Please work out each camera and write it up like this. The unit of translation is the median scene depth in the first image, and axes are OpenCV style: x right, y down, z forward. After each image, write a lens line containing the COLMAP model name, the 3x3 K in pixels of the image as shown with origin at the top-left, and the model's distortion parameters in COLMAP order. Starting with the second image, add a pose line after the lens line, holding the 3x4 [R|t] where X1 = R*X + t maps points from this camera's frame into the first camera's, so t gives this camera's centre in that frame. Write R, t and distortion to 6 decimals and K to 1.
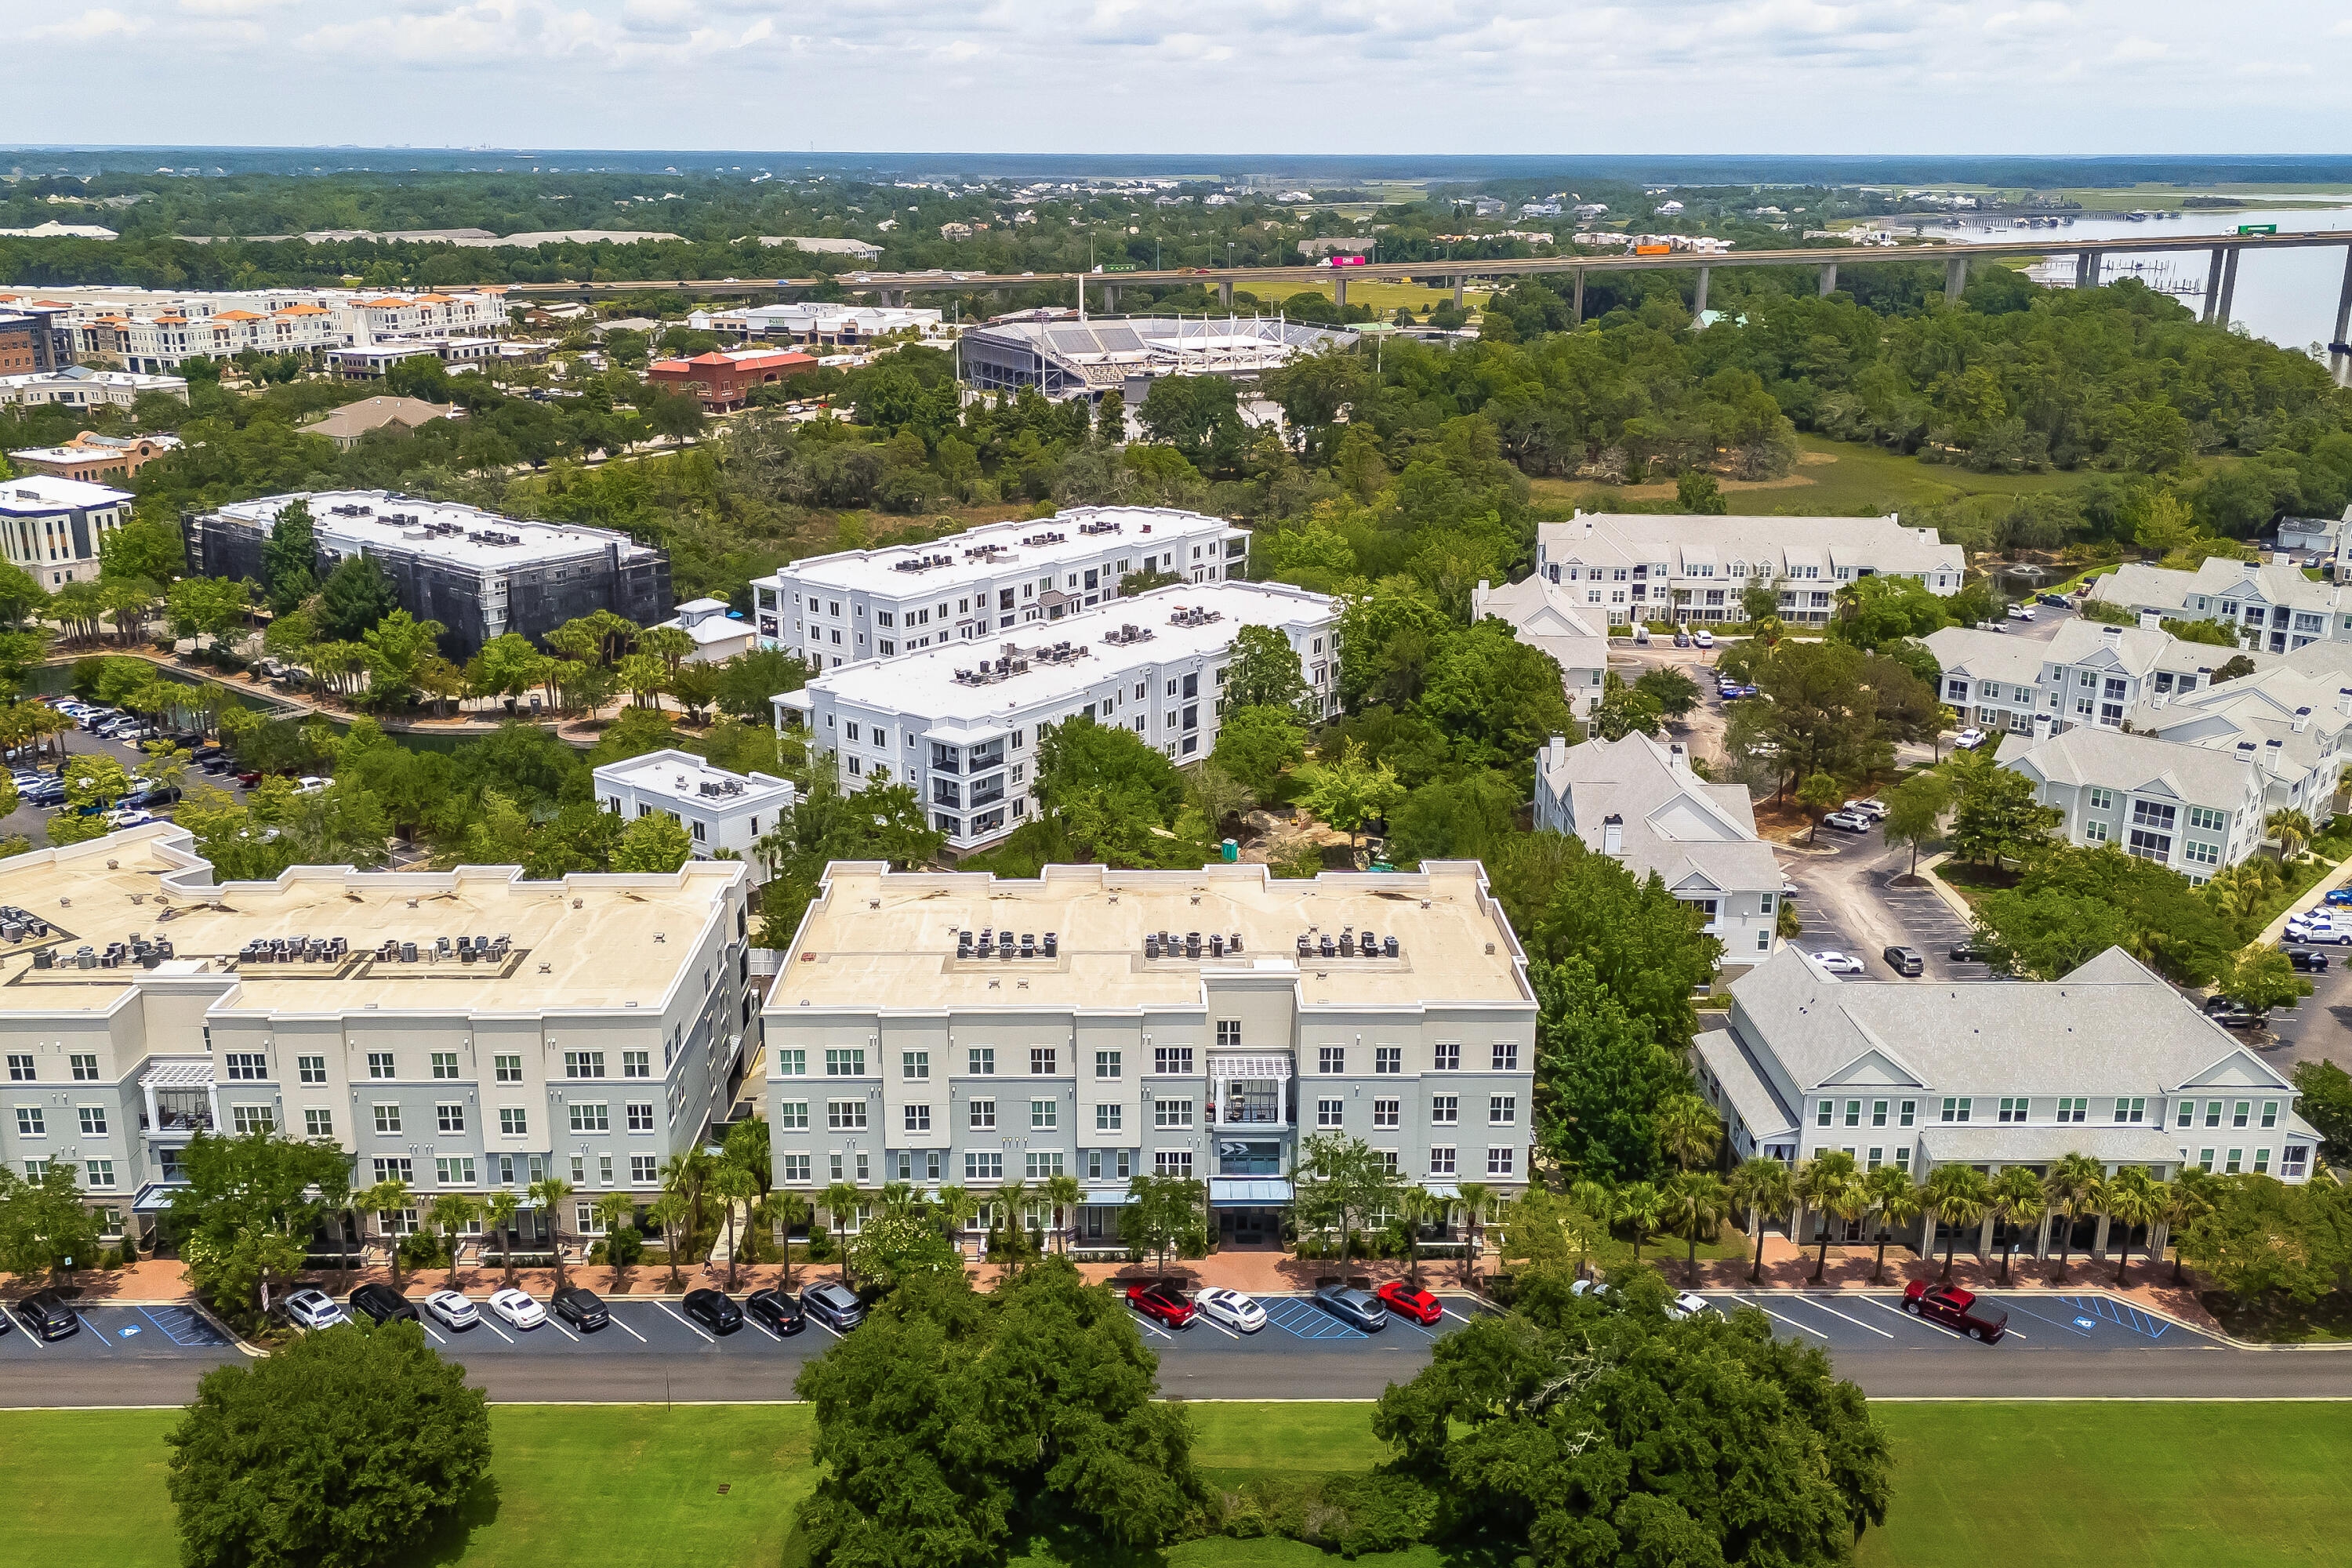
lens RADIAL K [[2096.4, 0, 1216.0], [0, 2096.4, 787.0], [0, 0, 1]] dist [0.114374, -0.140222]
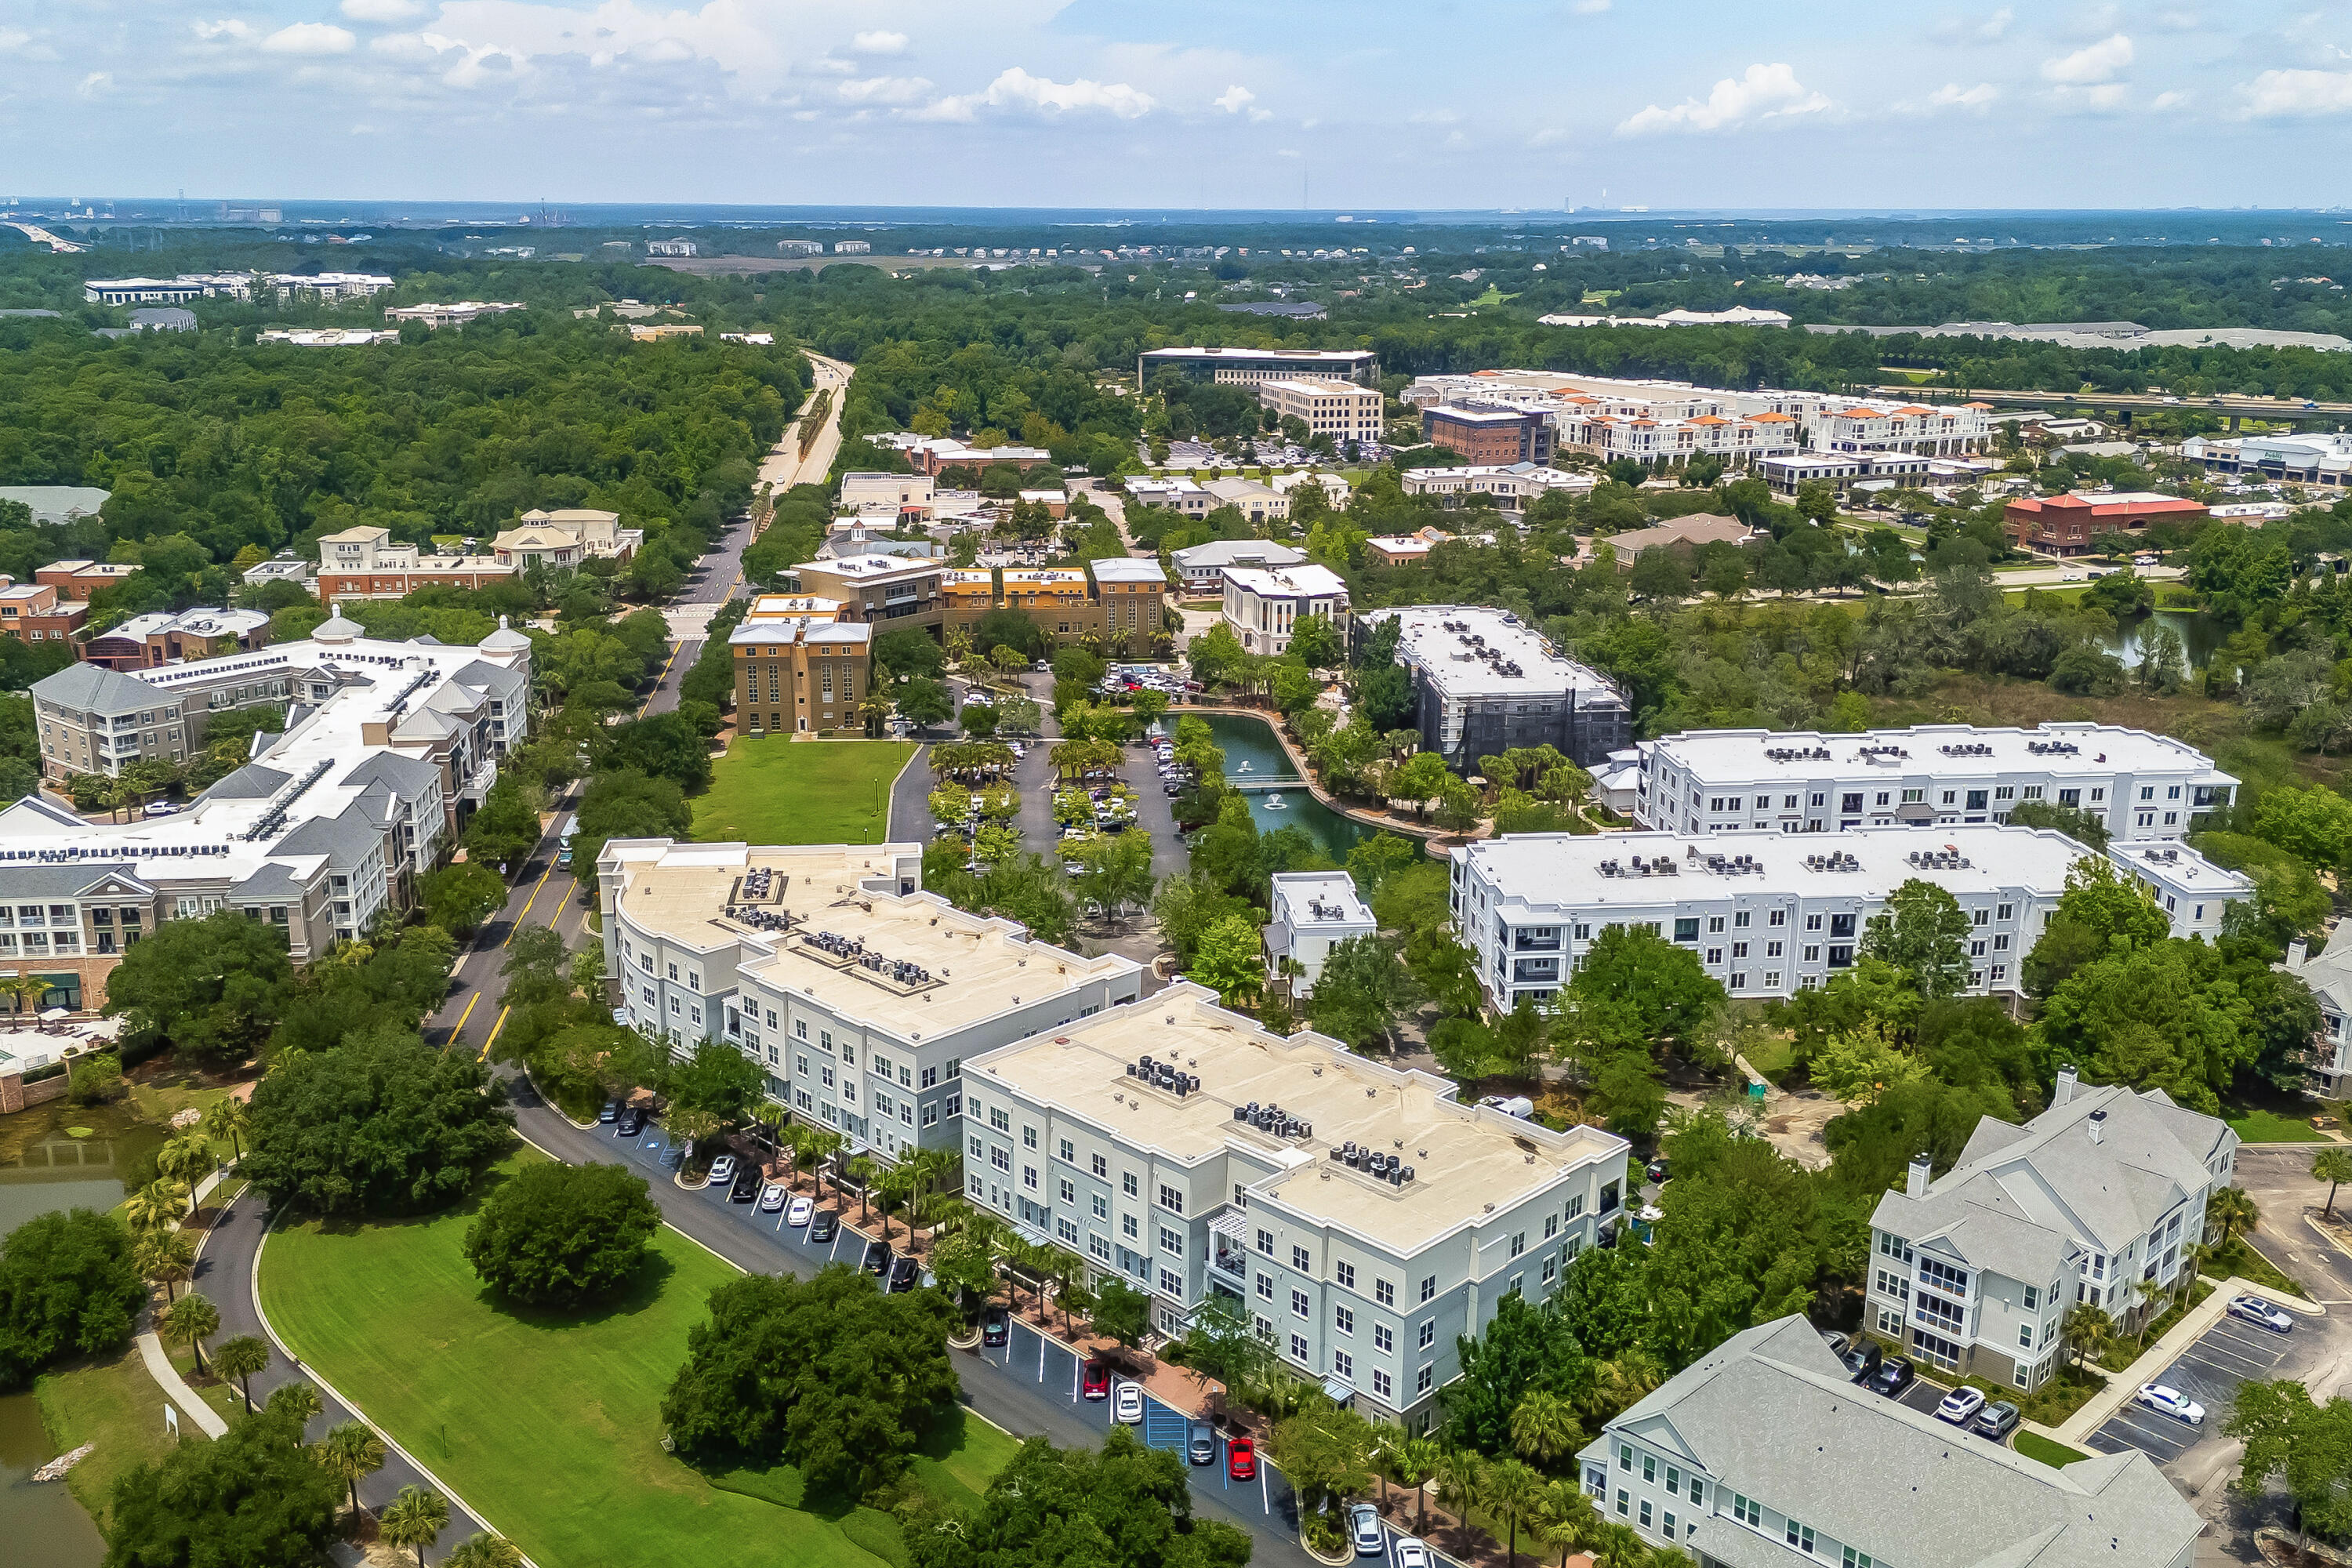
lens RADIAL K [[2183.2, 0, 1176.0], [0, 2183.2, 784.0], [0, 0, 1]] dist [0.116878, -0.311947]
pose [[0.686063, 0.189360, -0.702467, 0.550662], [-0.211684, 0.975716, 0.056277, -0.118379], [0.696065, 0.110091, 0.709488, 0.039481]]
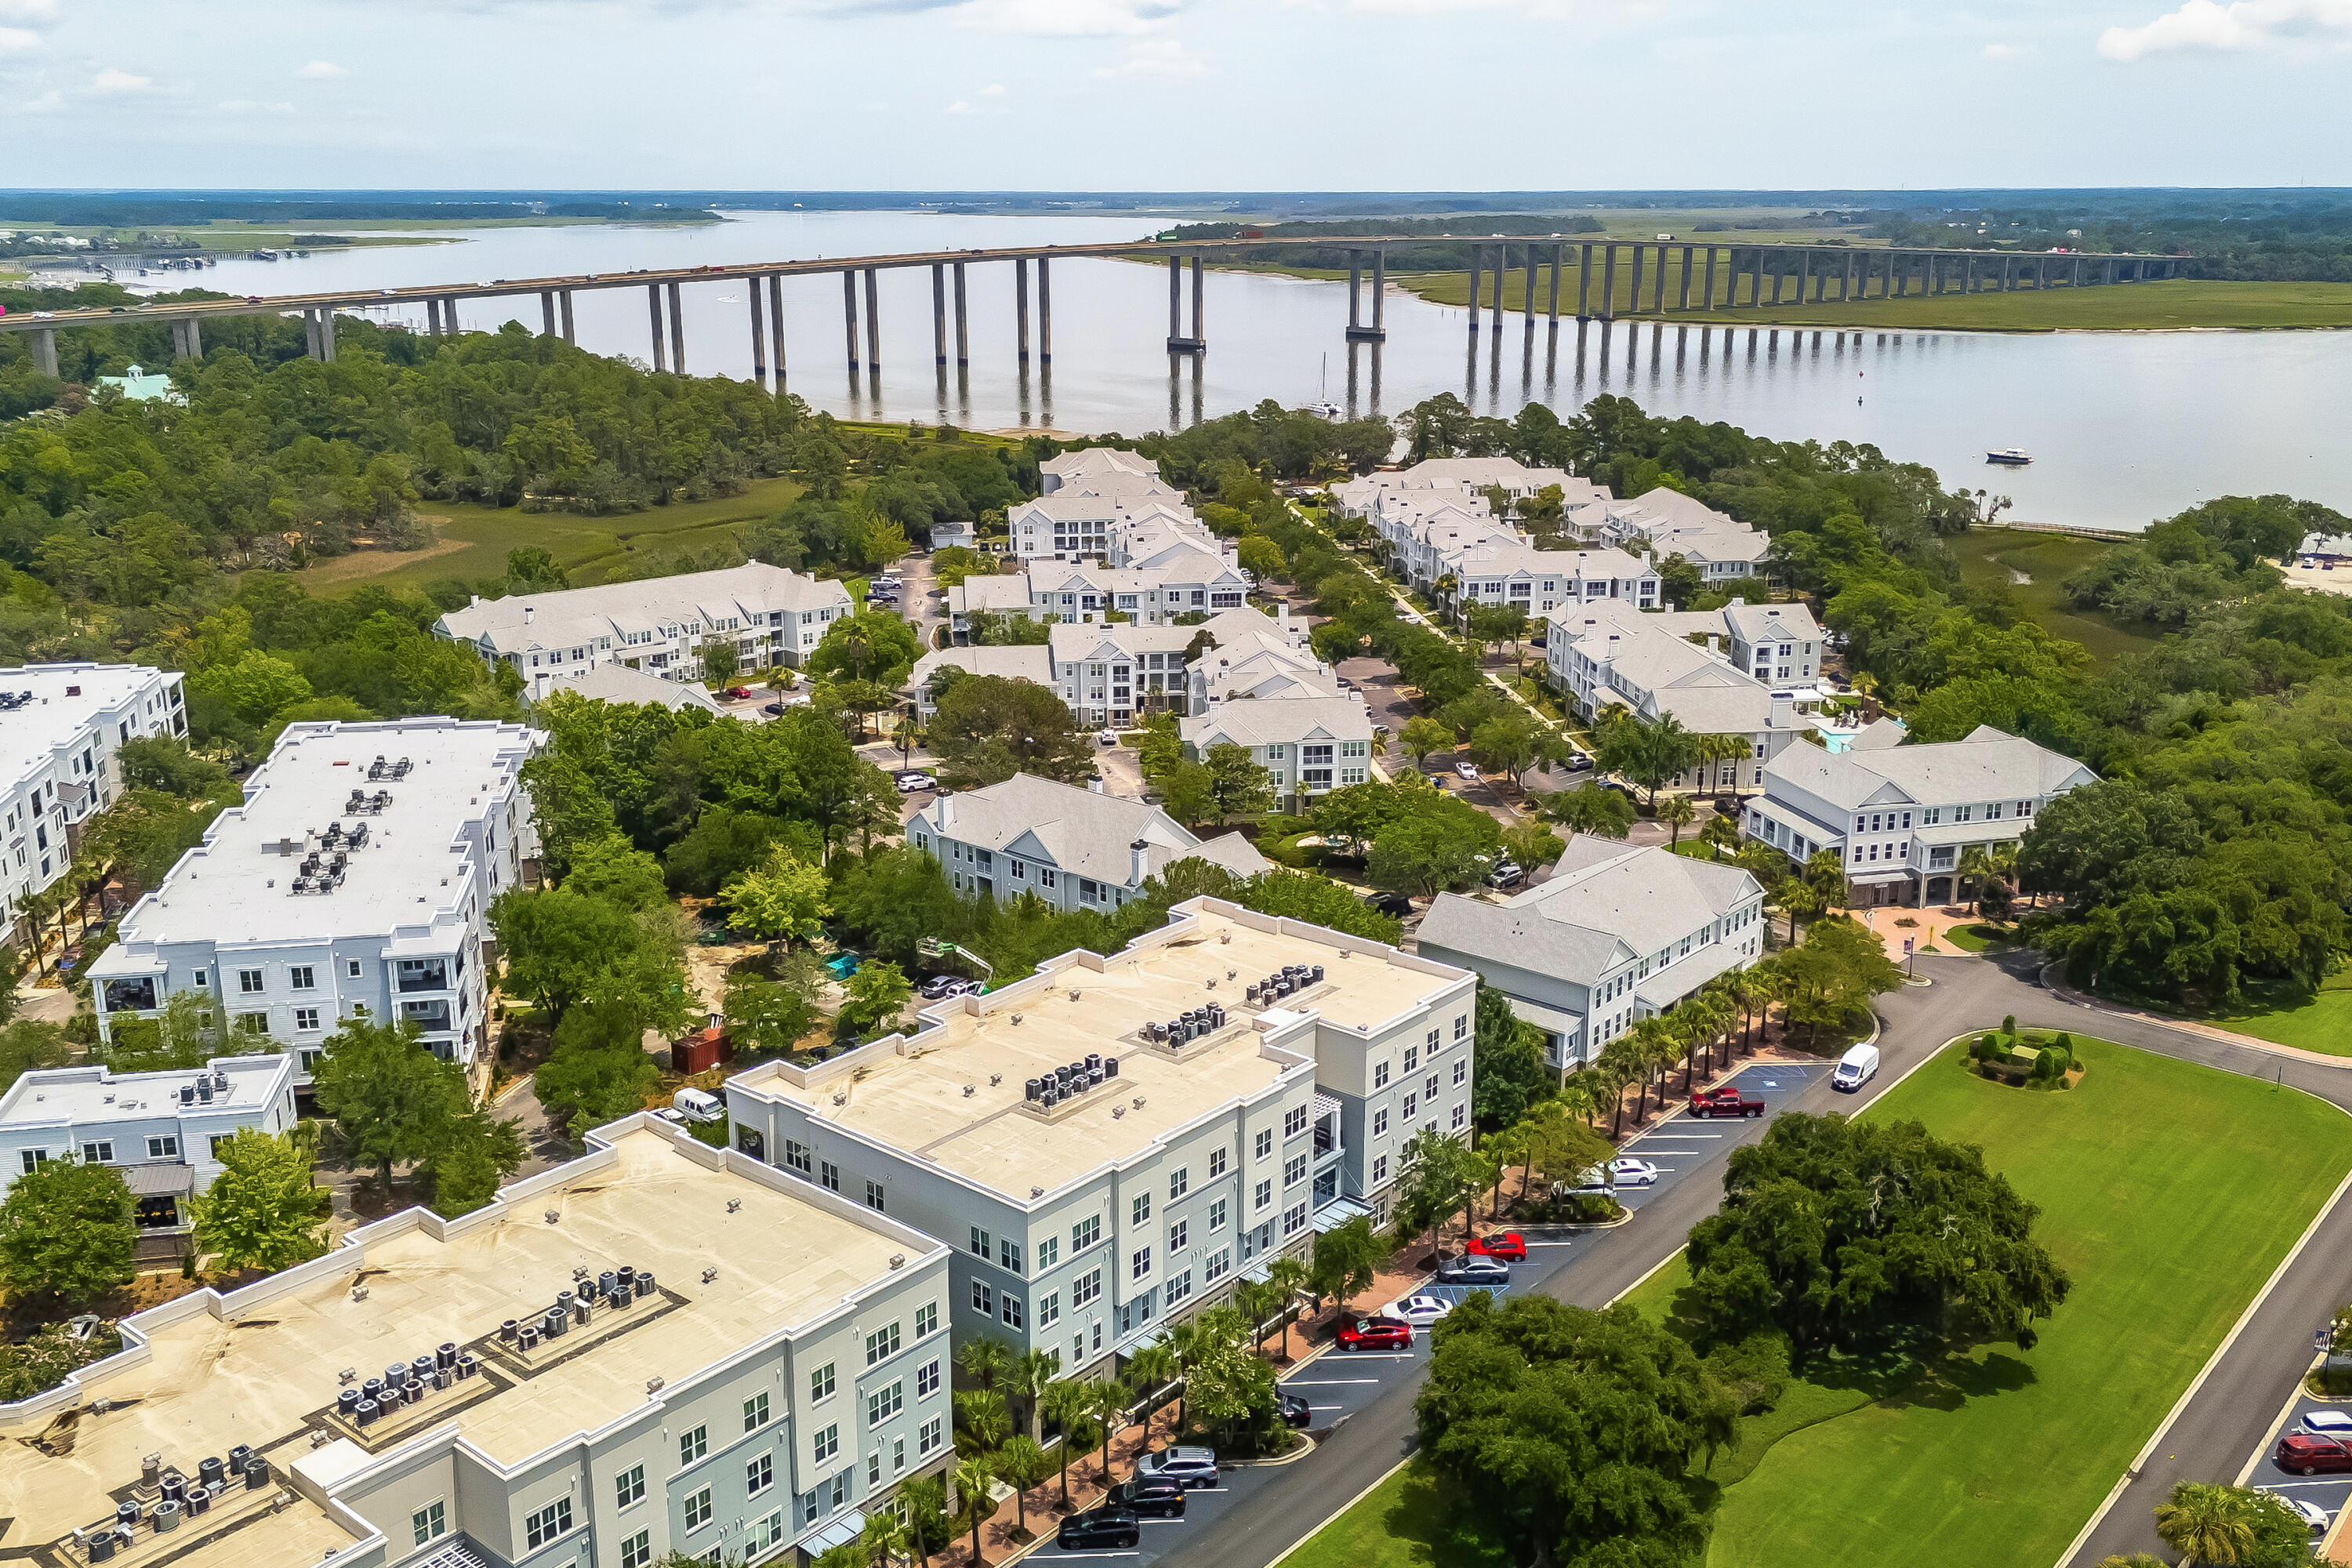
lens RADIAL K [[2096.4, 0, 1216.0], [0, 2096.4, 787.0], [0, 0, 1]] dist [0.114374, -0.140222]
pose [[0.659509, -0.211403, 0.721358, -0.508347], [0.221729, 0.971651, 0.082036, -0.084803], [-0.718251, 0.105843, 0.687687, 0.183689]]
